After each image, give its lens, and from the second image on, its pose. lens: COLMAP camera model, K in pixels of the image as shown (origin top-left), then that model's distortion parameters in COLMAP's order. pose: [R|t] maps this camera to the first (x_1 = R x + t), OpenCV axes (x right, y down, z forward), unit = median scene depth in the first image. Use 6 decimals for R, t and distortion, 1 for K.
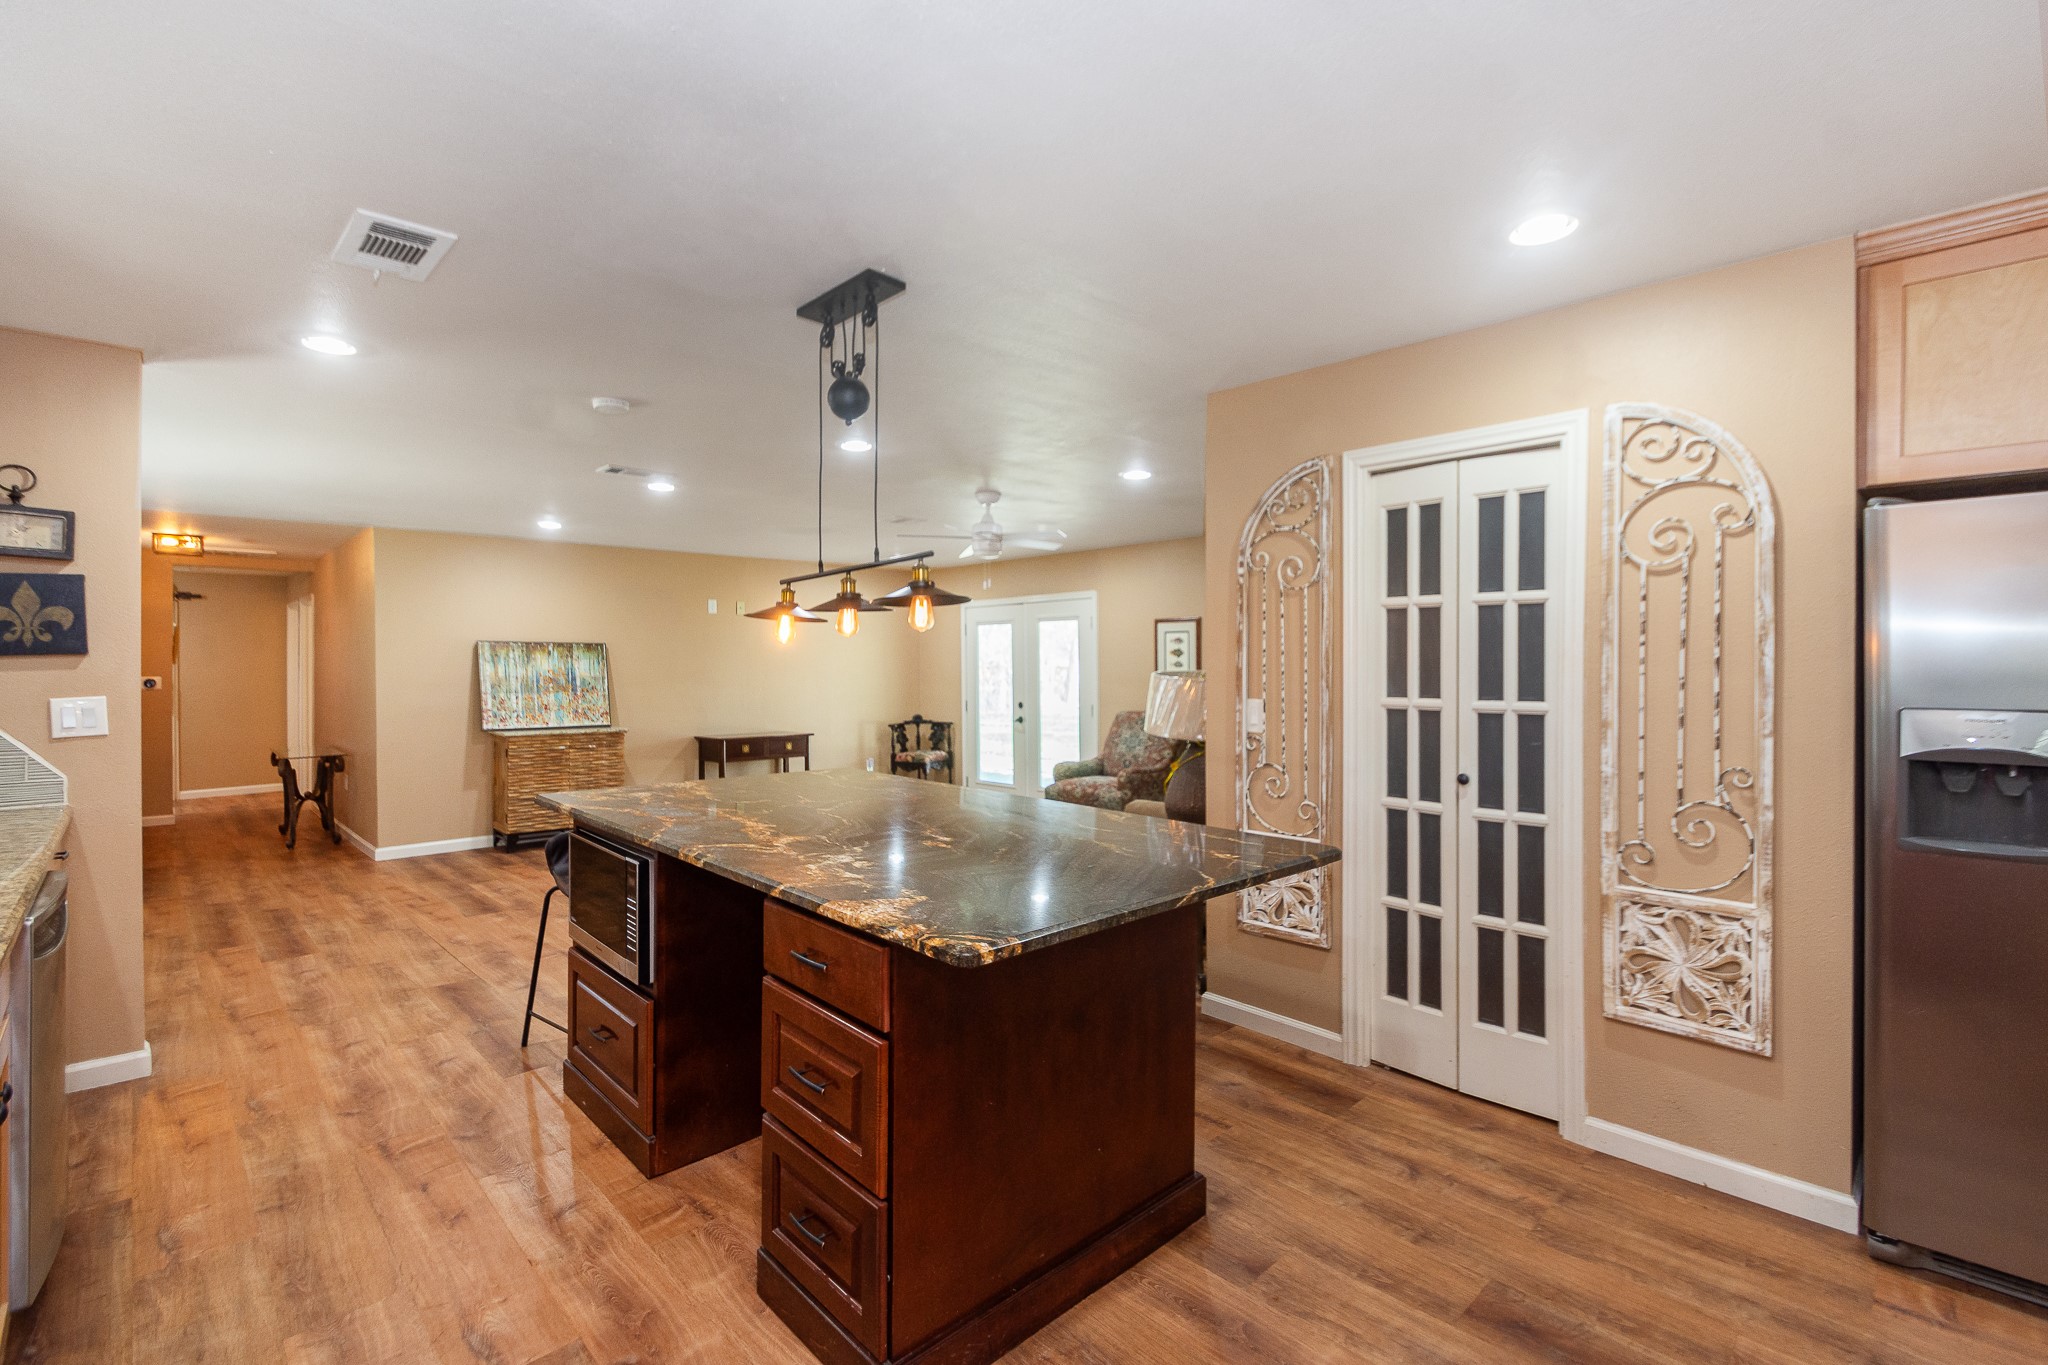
lens RADIAL K [[929.3, 0, 1024.0], [0, 929.3, 682.5], [0, 0, 1]] dist [-0.002431, -0.000931]
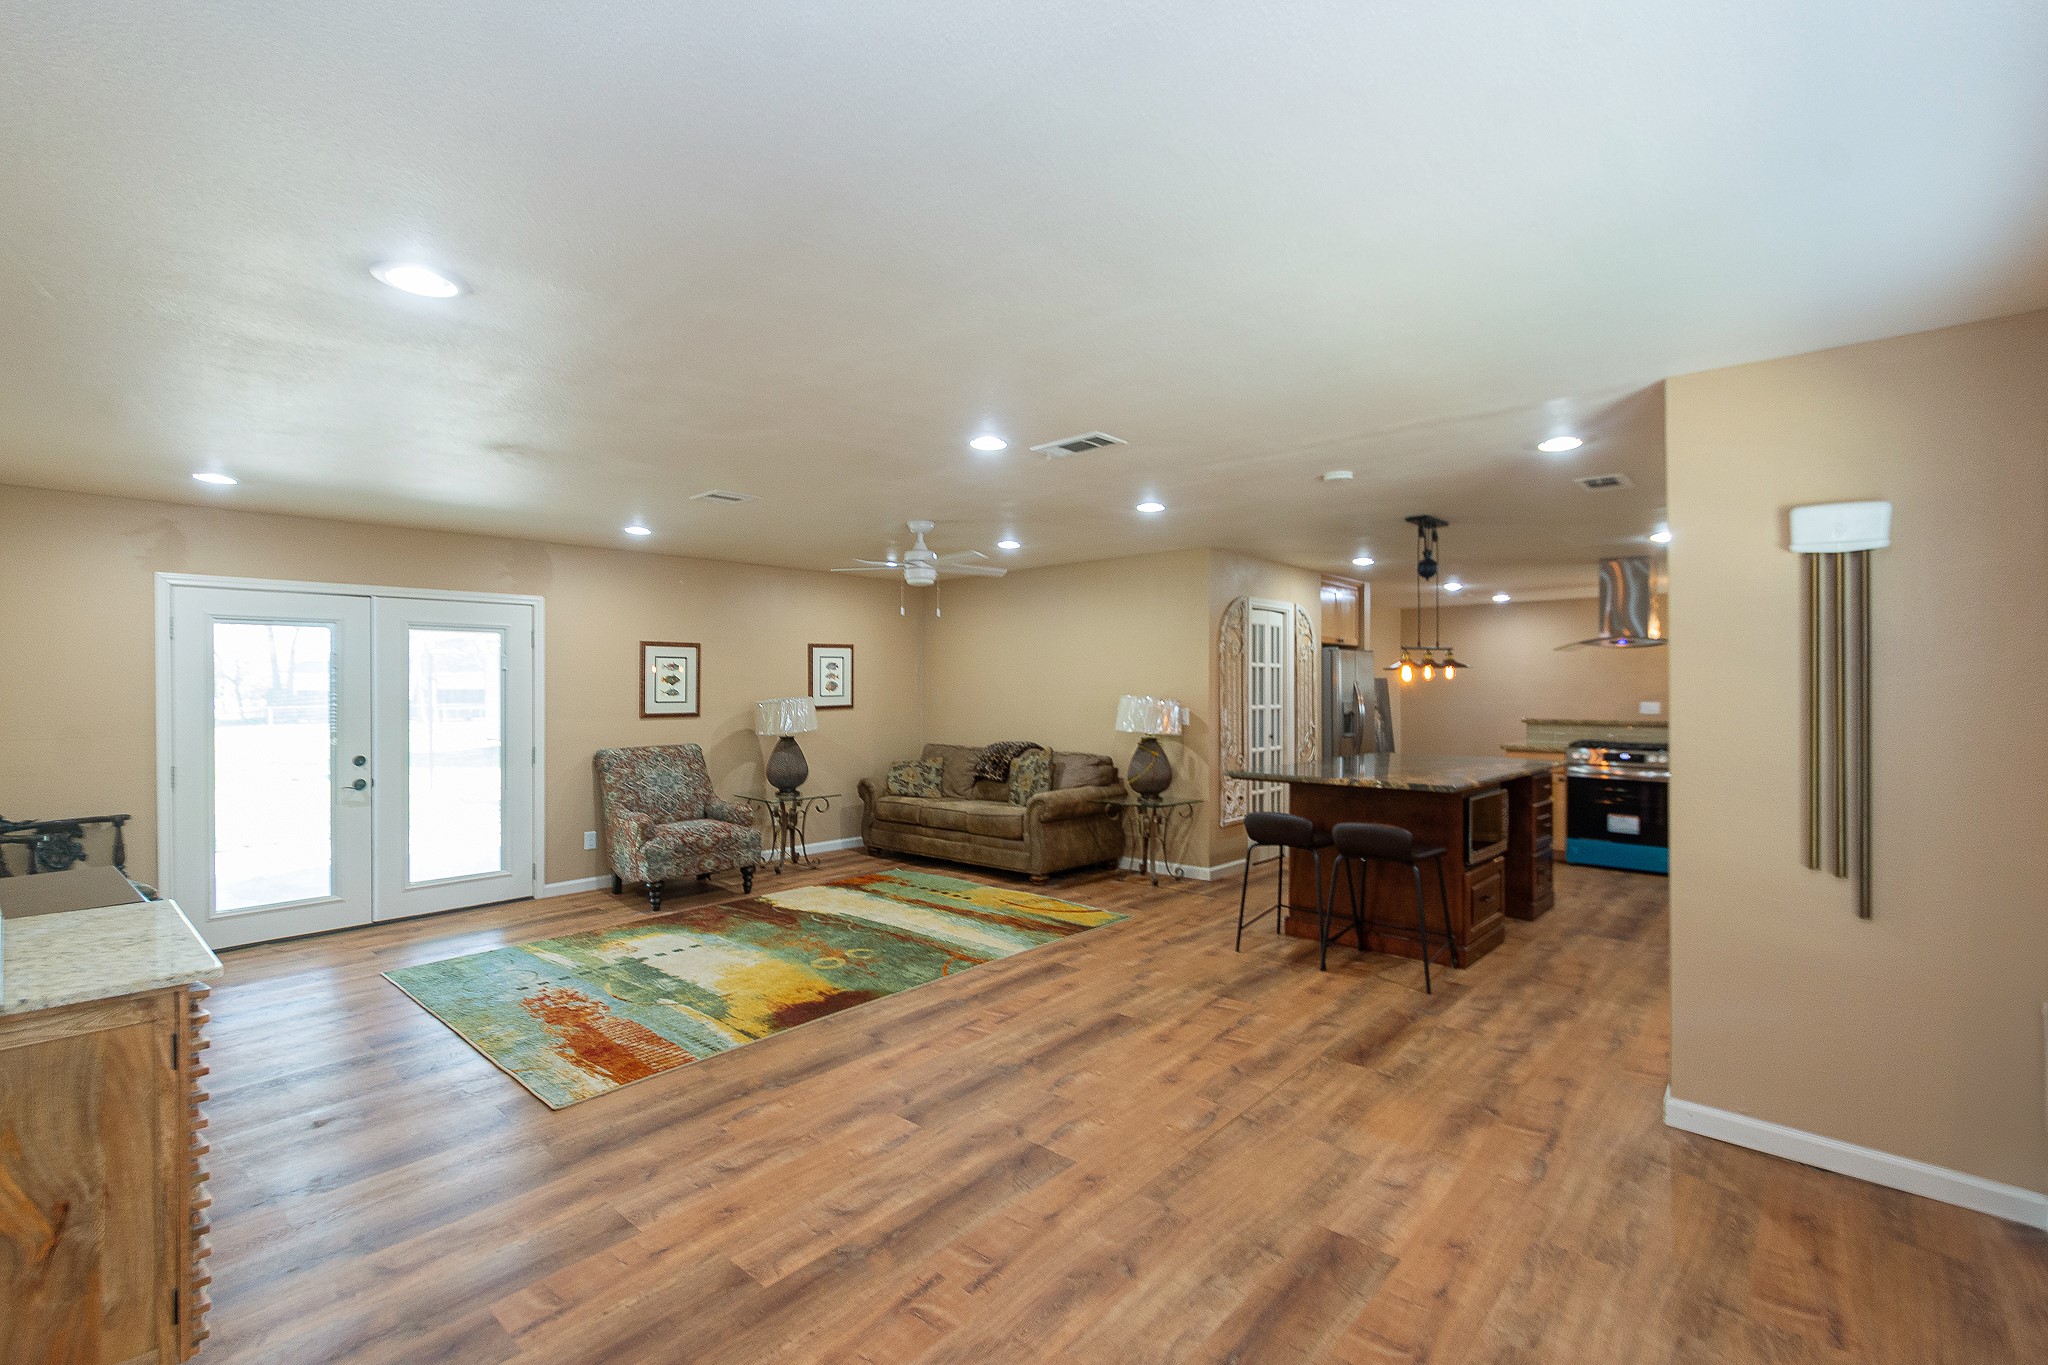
lens RADIAL K [[915.3, 0, 1033.2], [0, 915.3, 689.8], [0, 0, 1]] dist [0.010736, 0.000094]
pose [[-0.085262, -0.001306, 0.996358, -1.519381], [0.021813, 0.999757, 0.003177, -0.034404], [-0.996120, 0.022005, -0.085213, 1.426470]]
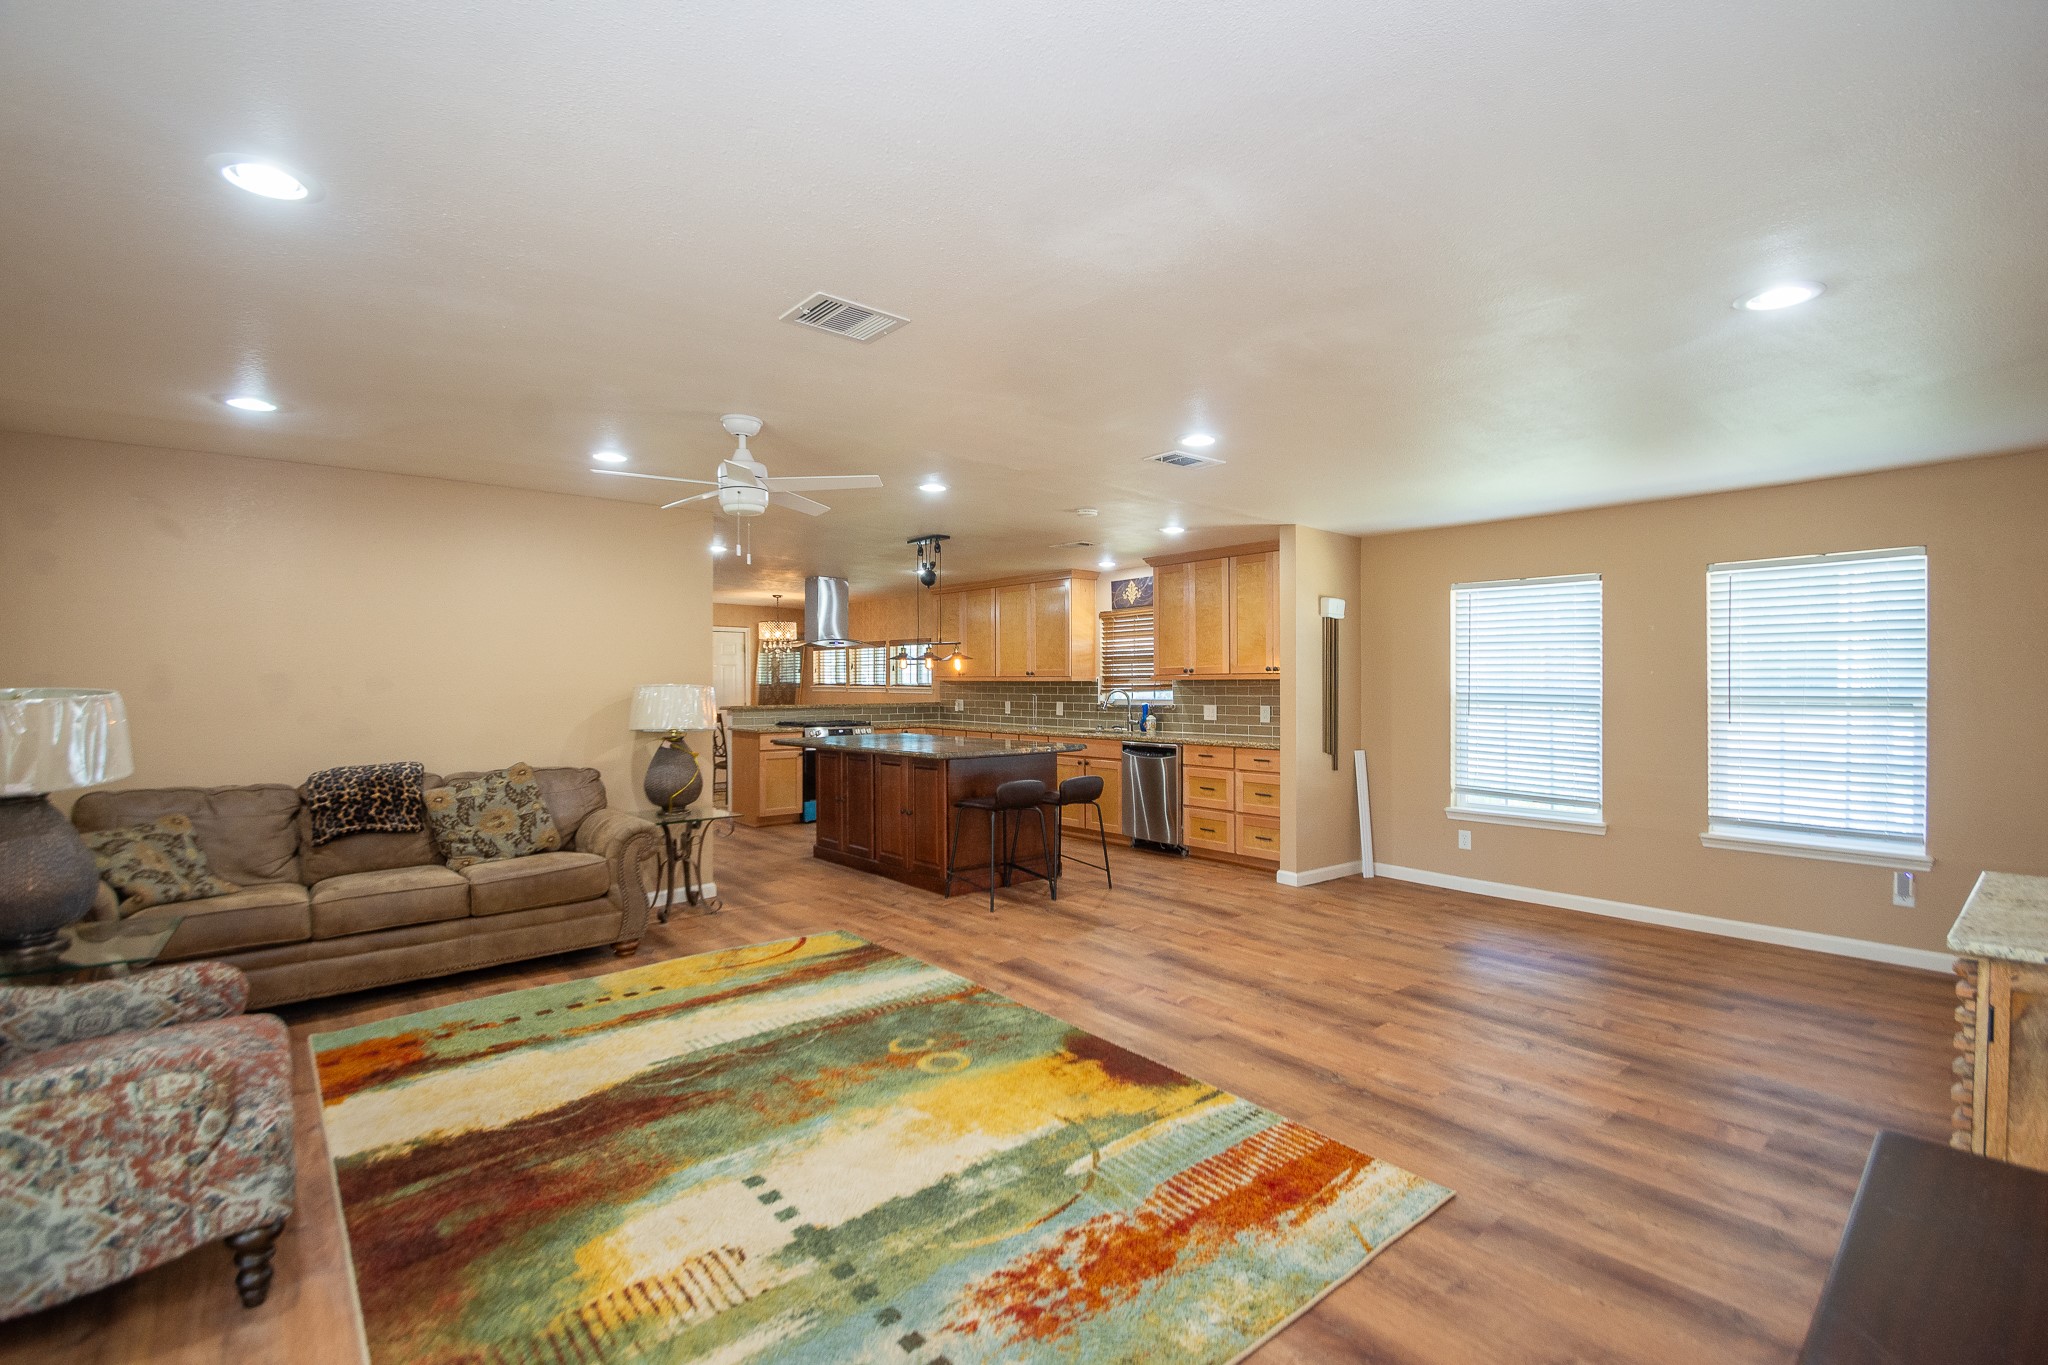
lens RADIAL K [[915.3, 0, 1033.2], [0, 915.3, 689.8], [0, 0, 1]] dist [0.010736, 0.000094]
pose [[-0.999292, 0.001455, 0.037596, -0.397866], [0.002399, 0.999683, 0.025081, -0.037477], [-0.037547, 0.025154, -0.998978, 2.433818]]
